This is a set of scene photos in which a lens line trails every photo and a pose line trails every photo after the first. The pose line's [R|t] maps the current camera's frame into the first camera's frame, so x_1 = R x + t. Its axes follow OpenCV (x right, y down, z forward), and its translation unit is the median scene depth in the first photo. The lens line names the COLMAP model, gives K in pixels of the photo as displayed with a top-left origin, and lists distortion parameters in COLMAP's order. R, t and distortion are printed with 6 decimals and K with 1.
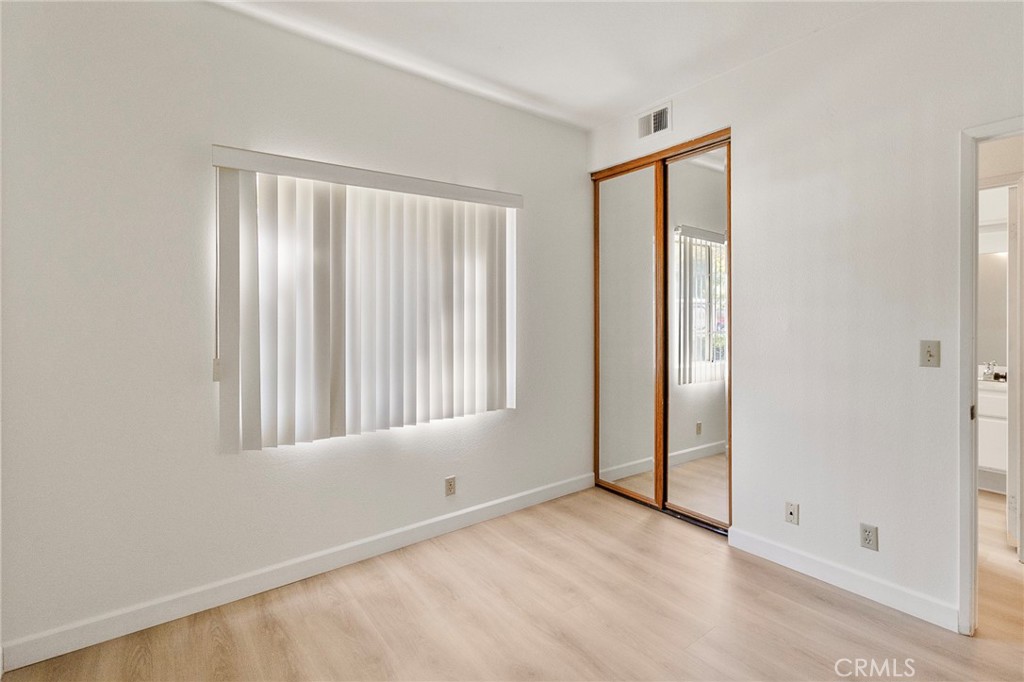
lens RADIAL K [[474.2, 0, 517.9], [0, 474.2, 318.2], [0, 0, 1]] dist [0.001622, 0.000600]
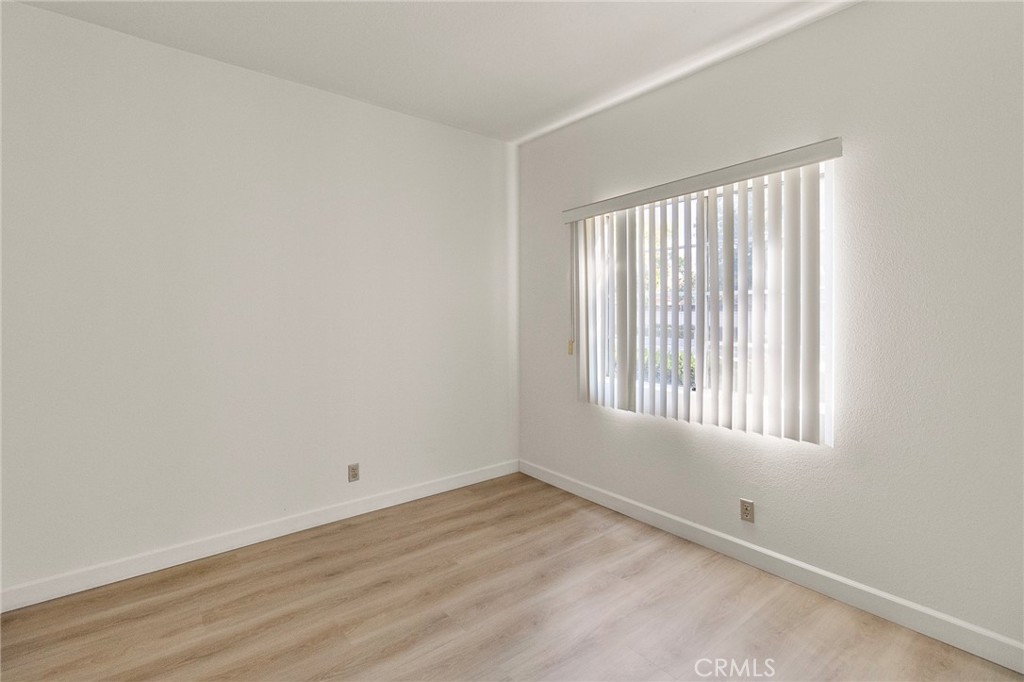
lens RADIAL K [[474.2, 0, 517.9], [0, 474.2, 318.2], [0, 0, 1]] dist [0.001622, 0.000600]
pose [[0.037783, 0.008365, -0.999251, 0.873205], [-0.009780, 0.999920, 0.008001, -0.002370], [0.999238, 0.009471, 0.037862, 0.670821]]
